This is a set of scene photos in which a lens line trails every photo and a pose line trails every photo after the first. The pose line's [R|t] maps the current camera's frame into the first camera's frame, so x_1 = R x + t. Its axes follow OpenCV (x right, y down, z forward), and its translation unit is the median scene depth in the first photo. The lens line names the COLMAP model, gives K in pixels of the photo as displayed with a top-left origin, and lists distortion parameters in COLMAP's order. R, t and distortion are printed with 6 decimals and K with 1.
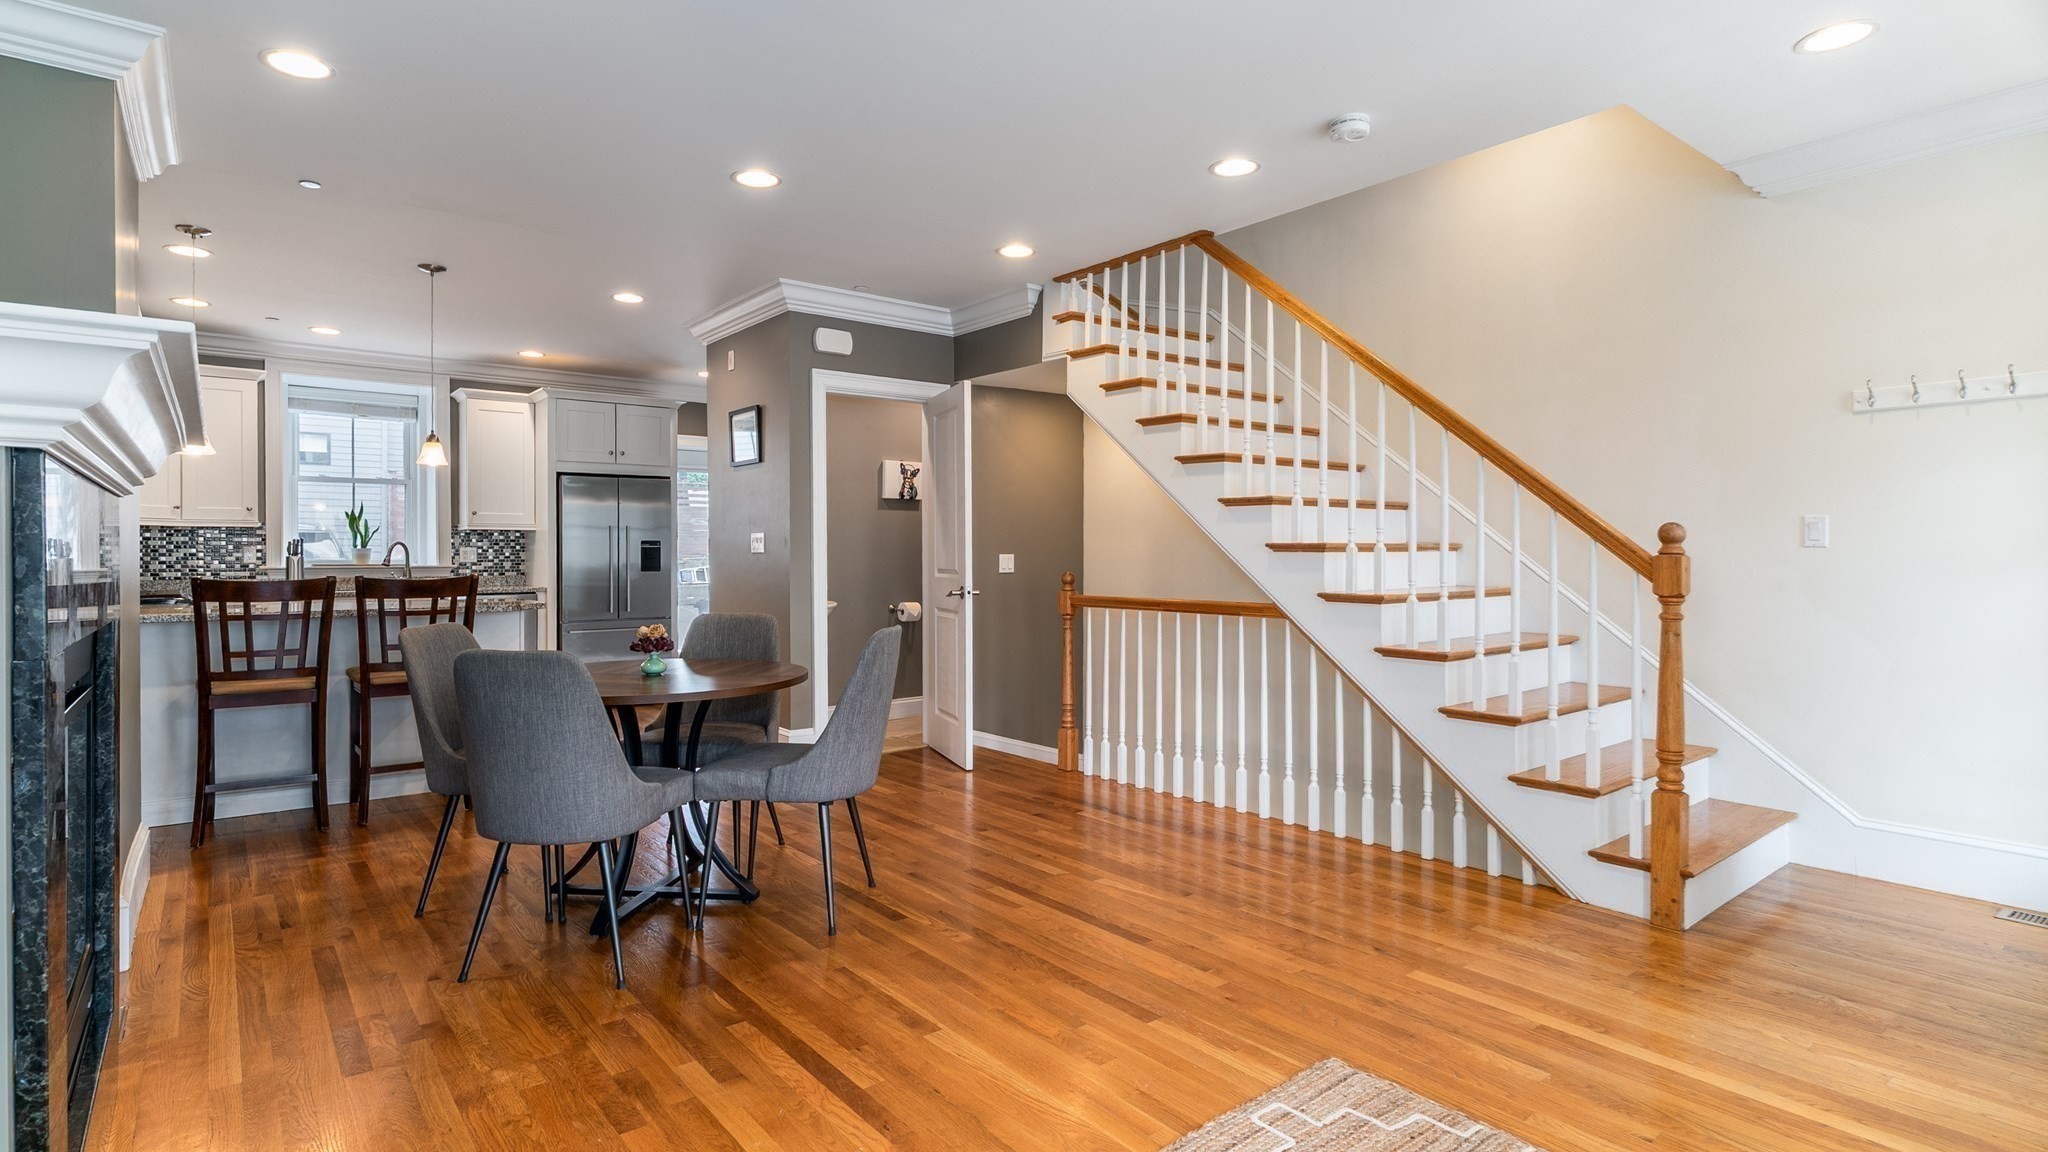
lens RADIAL K [[1000.5, 0, 1024.0], [0, 1000.5, 576.0], [0, 0, 1]] dist [0.000644, 0.000281]
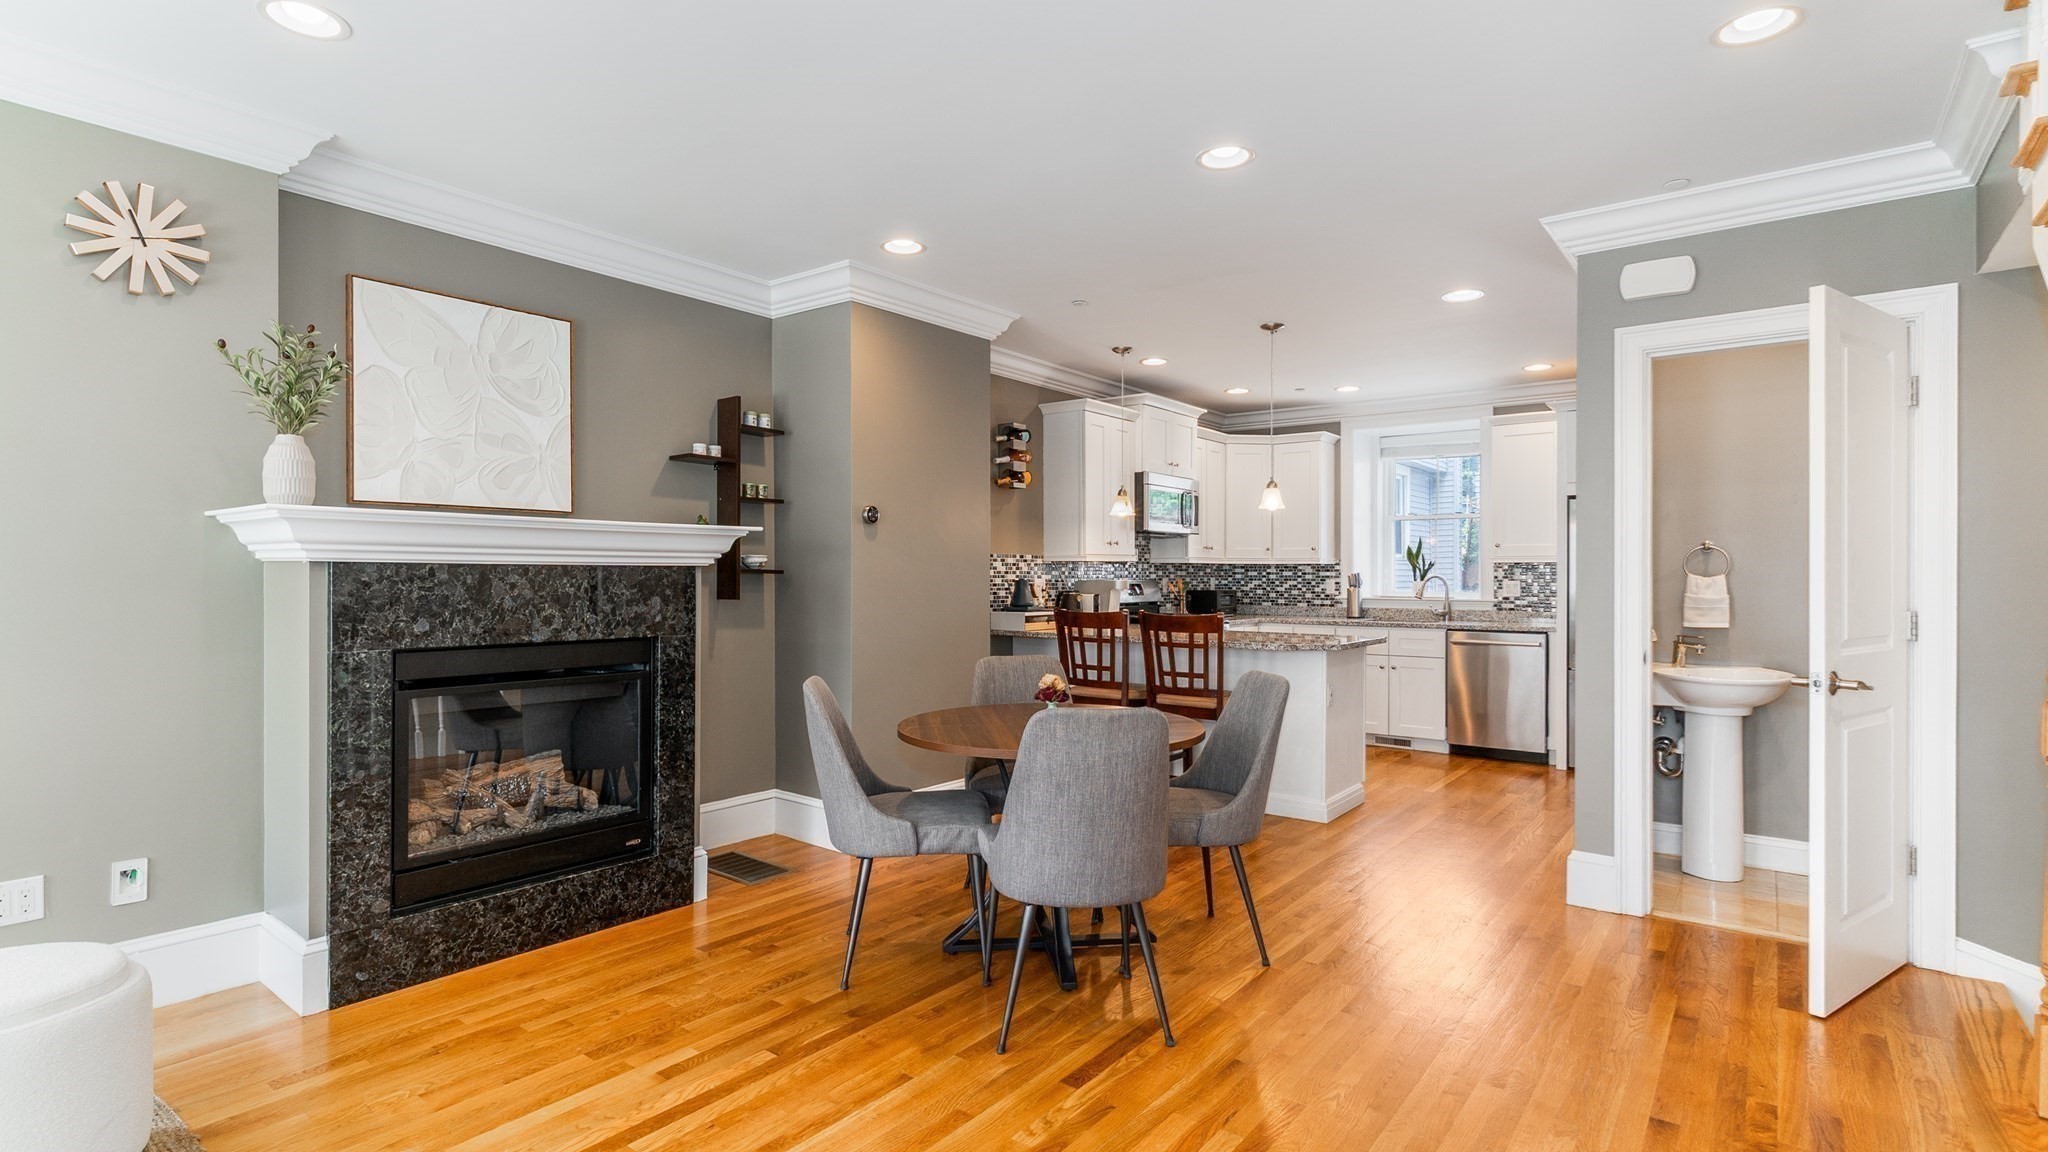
lens RADIAL K [[980.1, 0, 999.4], [0, 980.1, 578.2], [0, 0, 1]] dist [-0.001077, 0.000206]
pose [[0.218866, 0.004995, -0.975742, 0.428136], [-0.023857, 0.999715, -0.000234, -0.033184], [0.975463, 0.023329, 0.218923, 0.550741]]
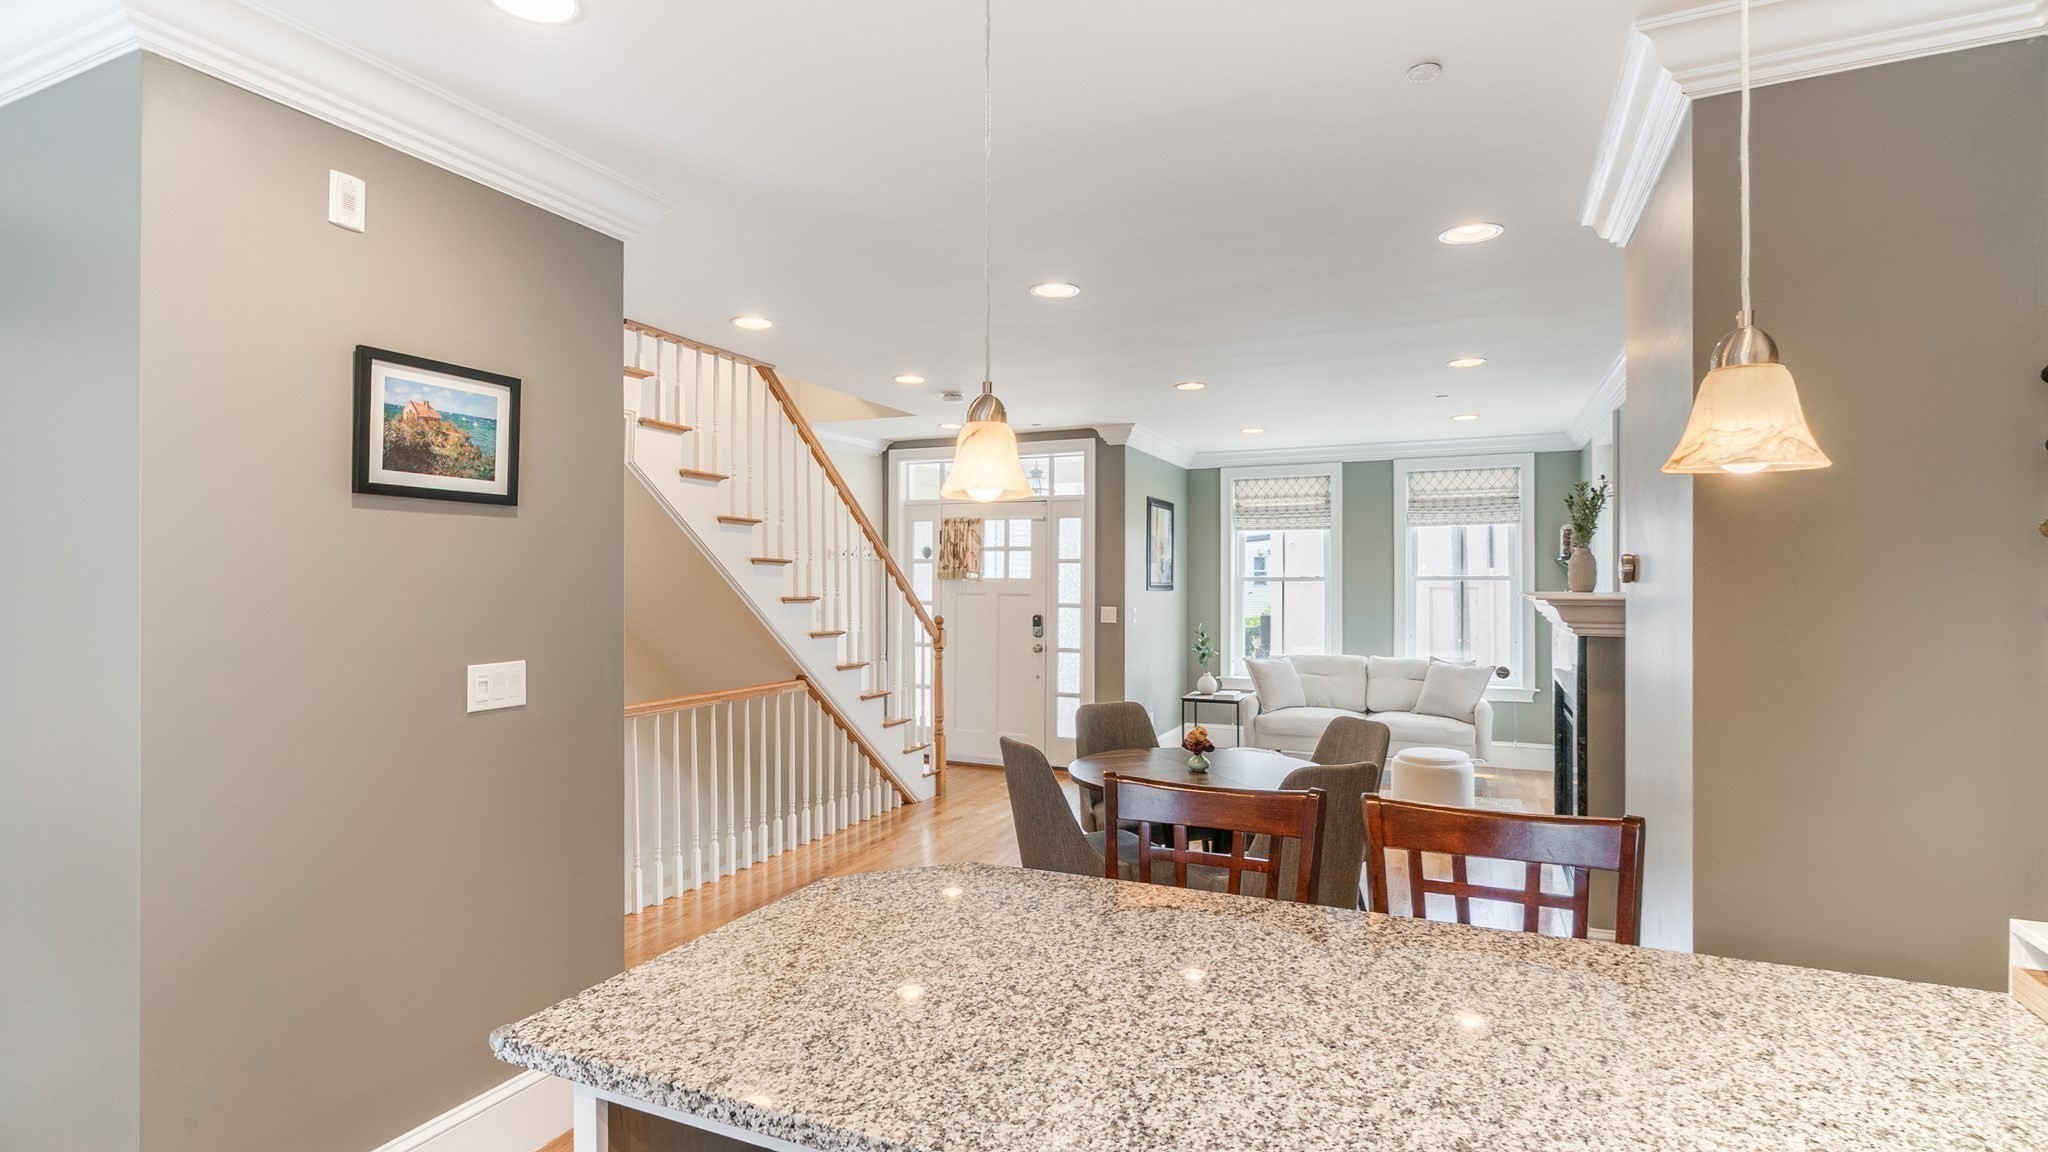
lens RADIAL K [[980.1, 0, 999.4], [0, 980.1, 578.2], [0, 0, 1]] dist [-0.001077, 0.000206]
pose [[-0.440855, 0.002332, 0.897575, -0.969753], [0.018766, 0.999802, 0.006620, -0.100990], [-0.897382, 0.019762, -0.440811, 1.280203]]
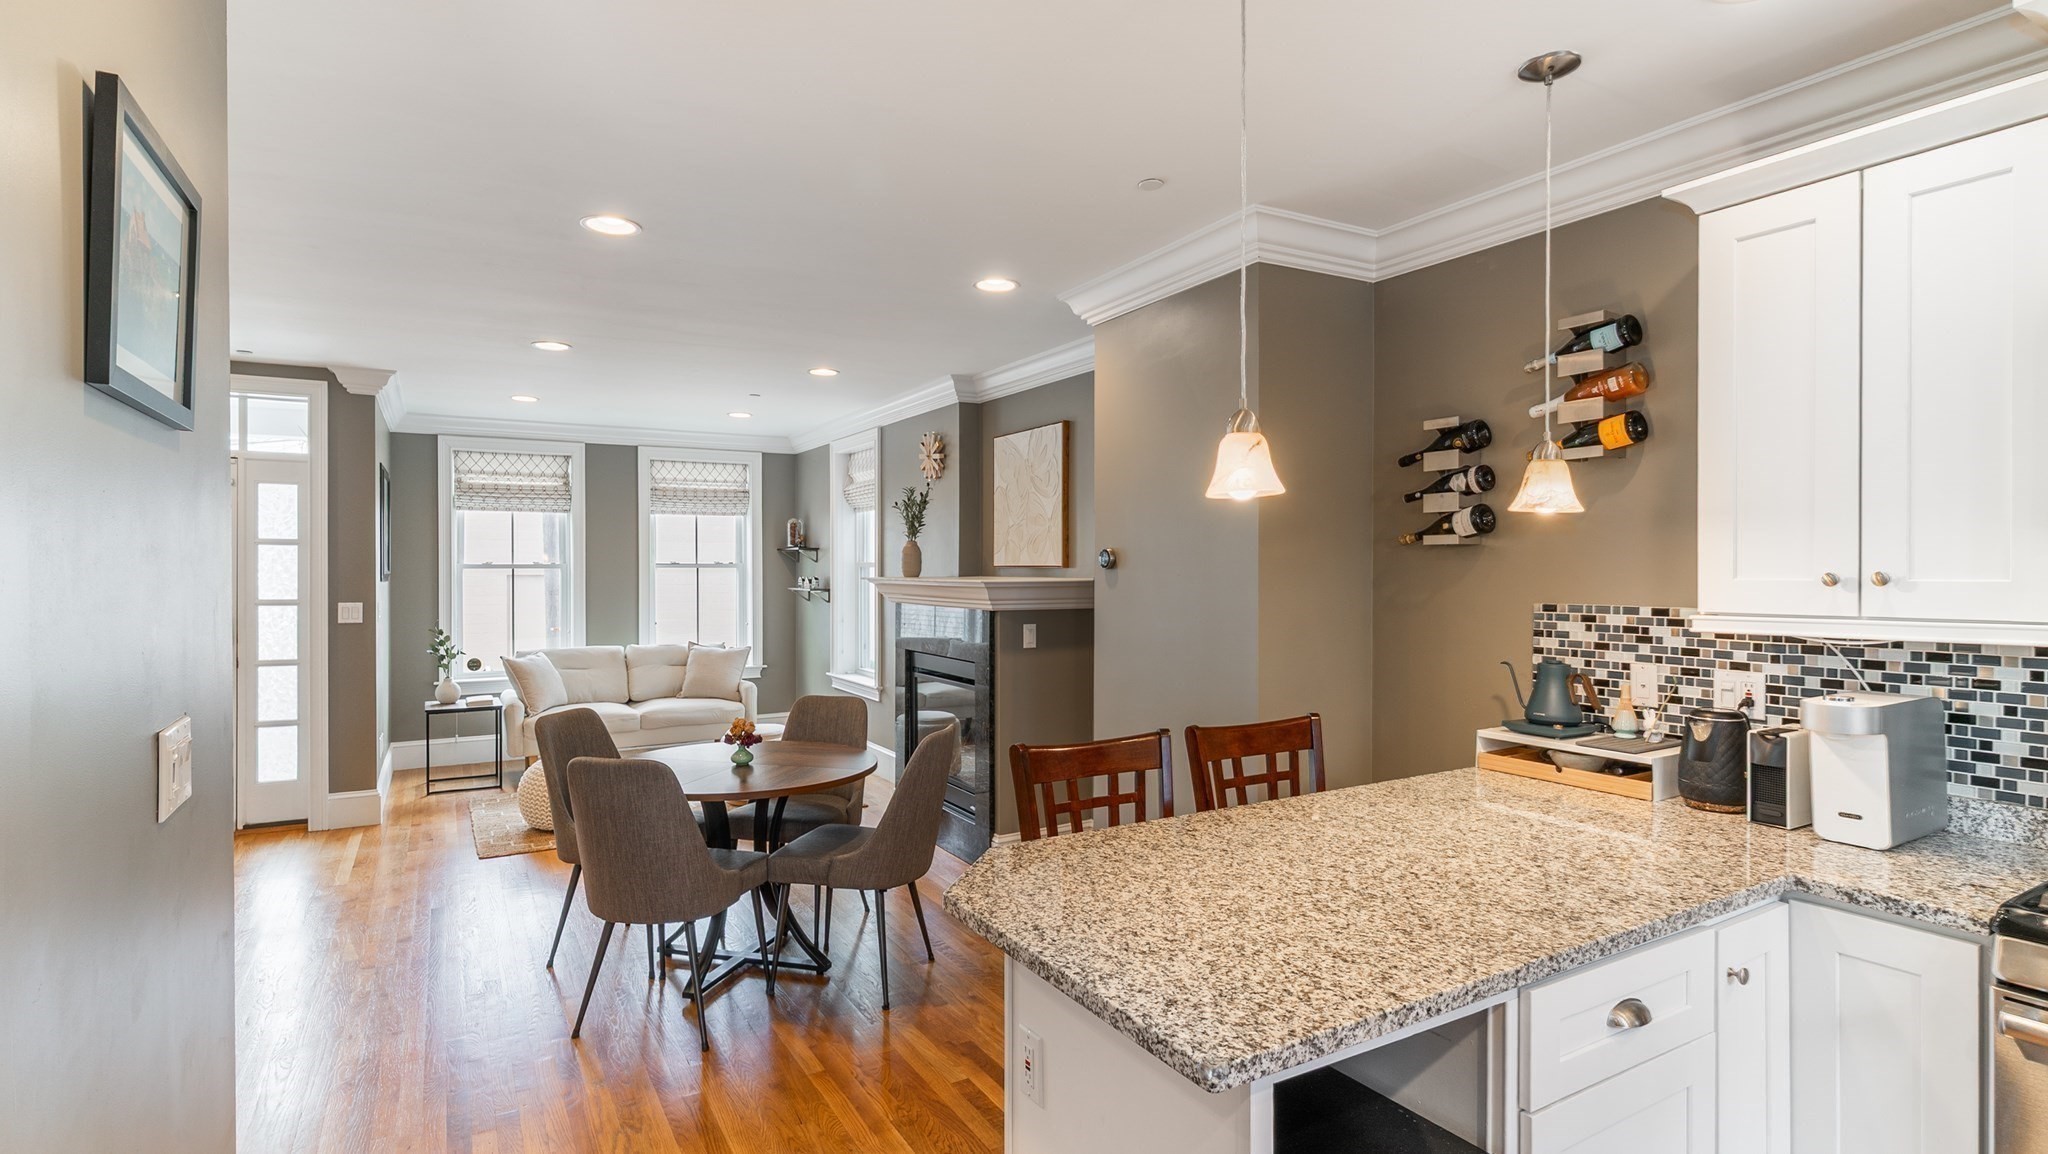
lens RADIAL K [[1009.8, 0, 1024.0], [0, 1009.8, 577.0], [0, 0, 1]] dist [0.003056, 0.001036]
pose [[-0.987702, 0.000404, 0.156348, -0.649269], [0.005243, 0.999520, 0.030541, -0.107360], [-0.156261, 0.030985, -0.987230, 1.549928]]
